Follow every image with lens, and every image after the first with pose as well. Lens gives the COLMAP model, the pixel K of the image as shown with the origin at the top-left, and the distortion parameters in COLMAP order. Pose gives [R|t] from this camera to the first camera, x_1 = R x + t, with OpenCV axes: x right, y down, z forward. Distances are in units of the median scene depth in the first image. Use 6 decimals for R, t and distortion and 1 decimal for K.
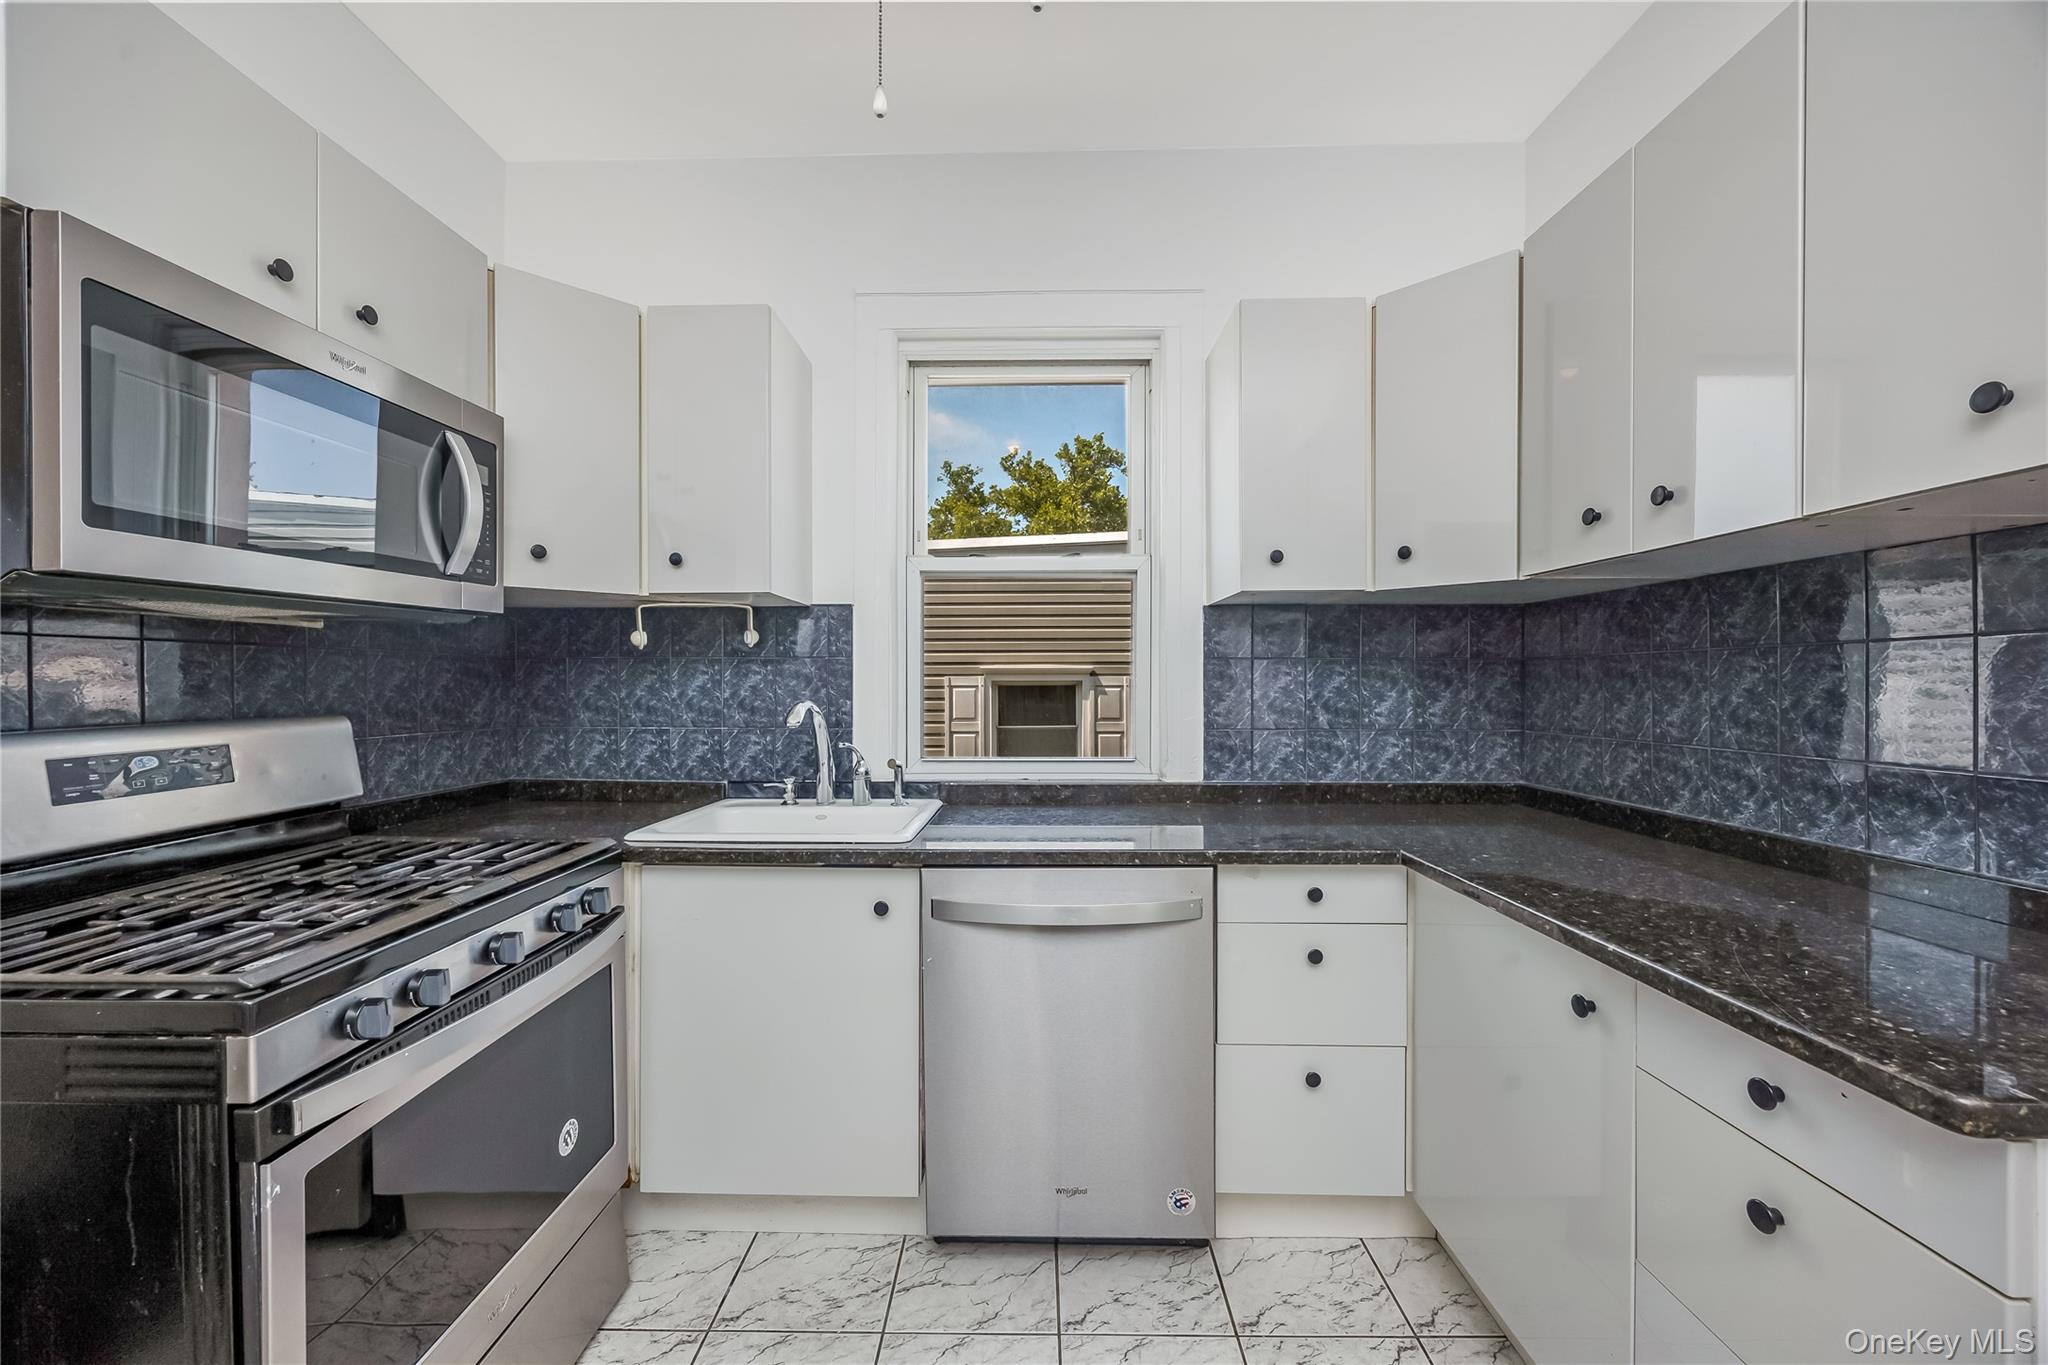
lens RADIAL K [[788.9, 0, 1024.9], [0, 788.9, 680.1], [0, 0, 1]] dist [-0.008974, 0.000506]
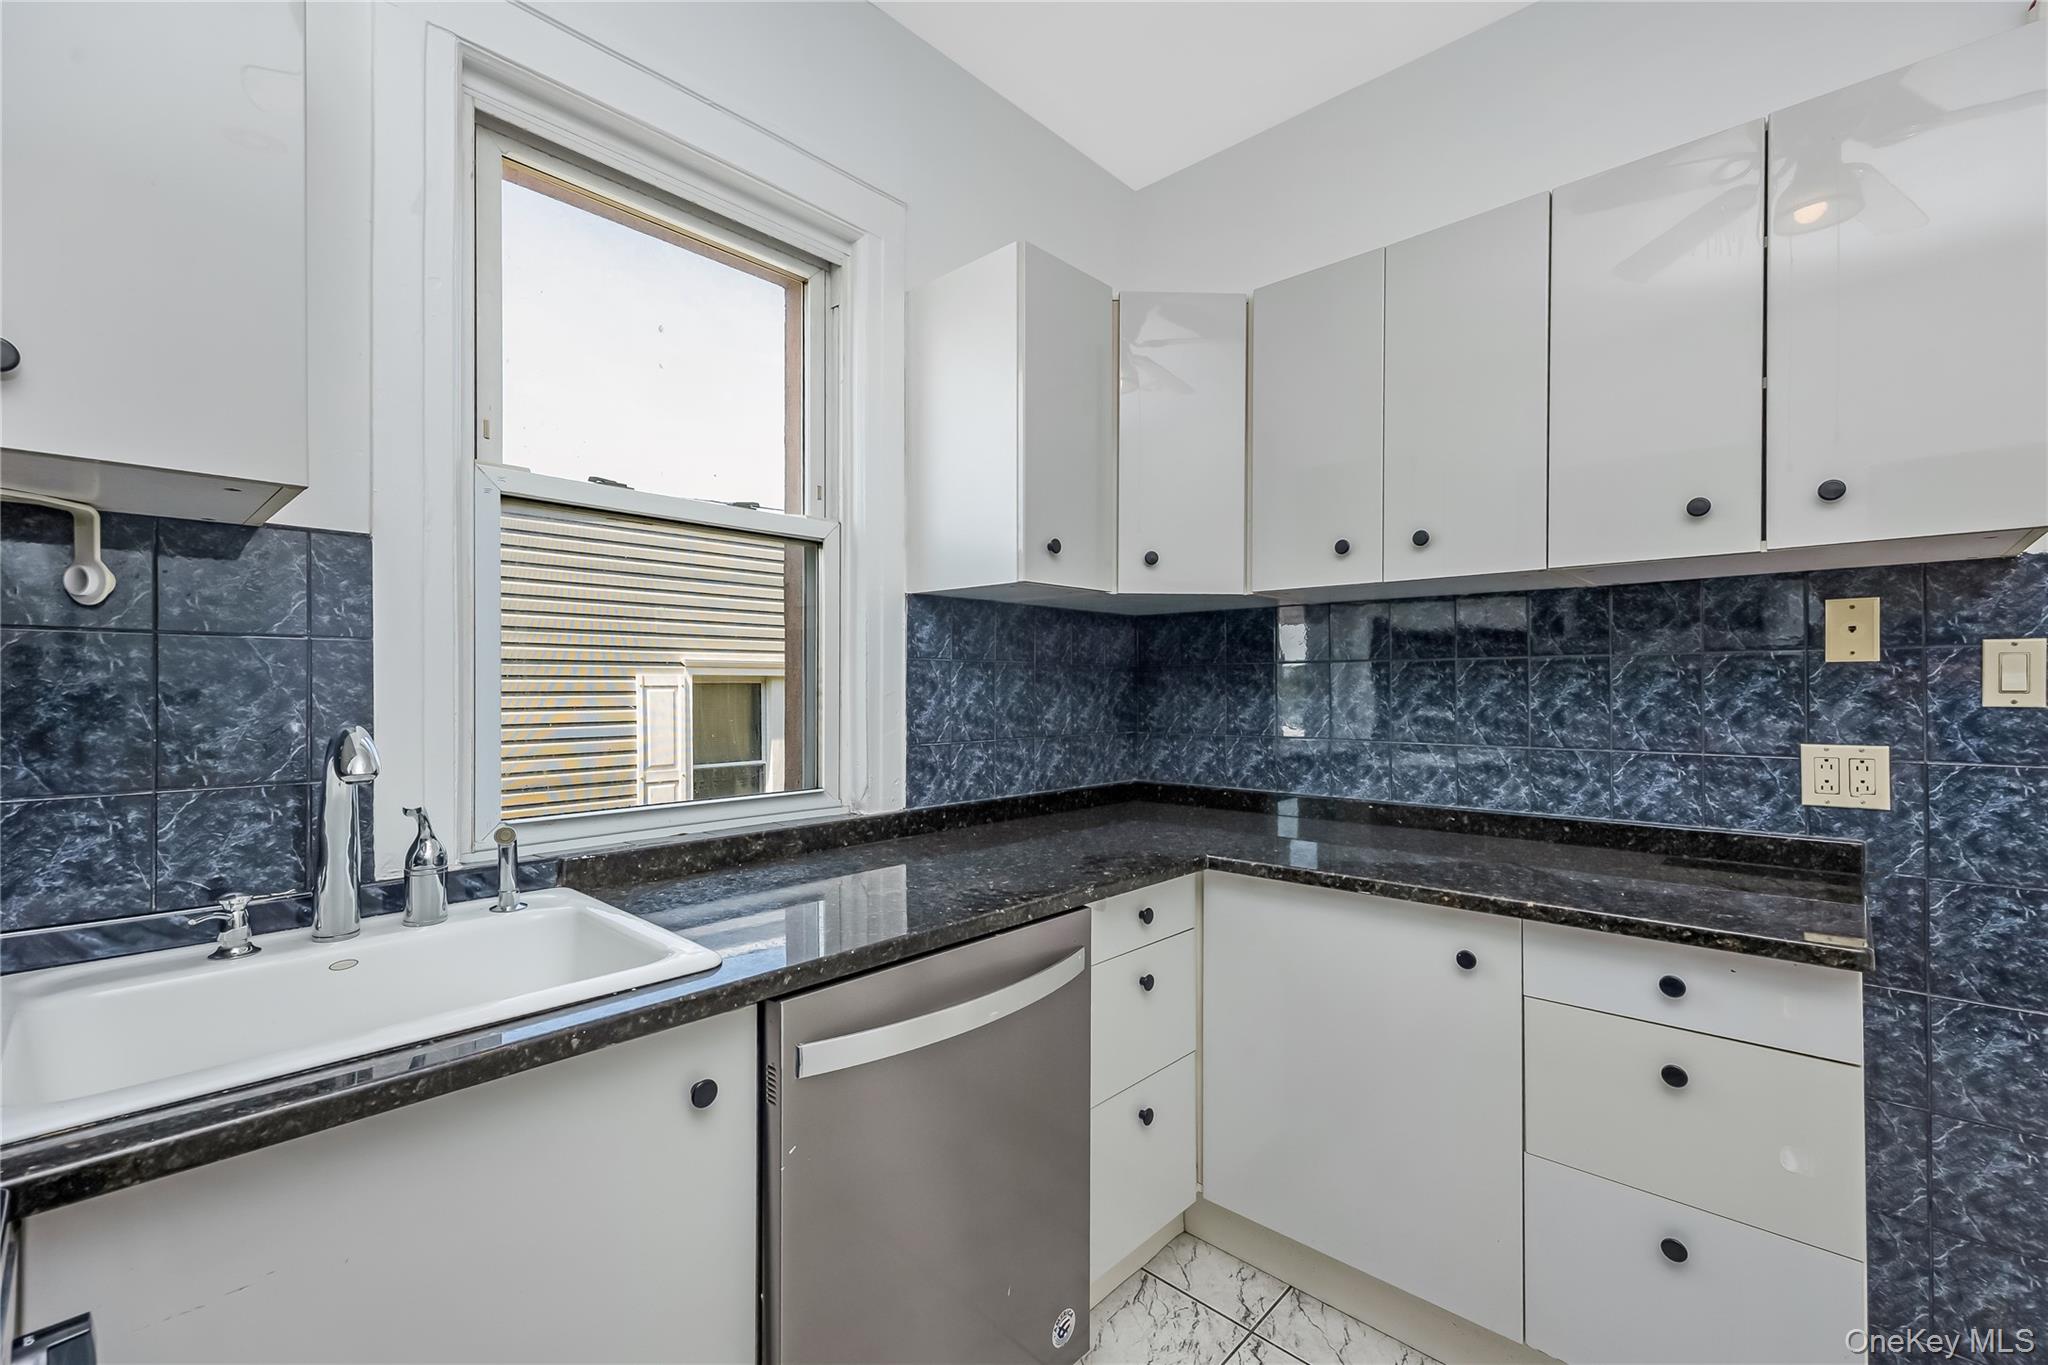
lens RADIAL K [[871.5, 0, 1023.0], [0, 871.5, 682.9], [0, 0, 1]] dist [0.004811, -0.000008]
pose [[0.665629, 0.004258, 0.746271, -0.367943], [-0.002917, 0.999991, -0.003104, 0.000502], [-0.746277, -0.000111, 0.665635, 0.312734]]
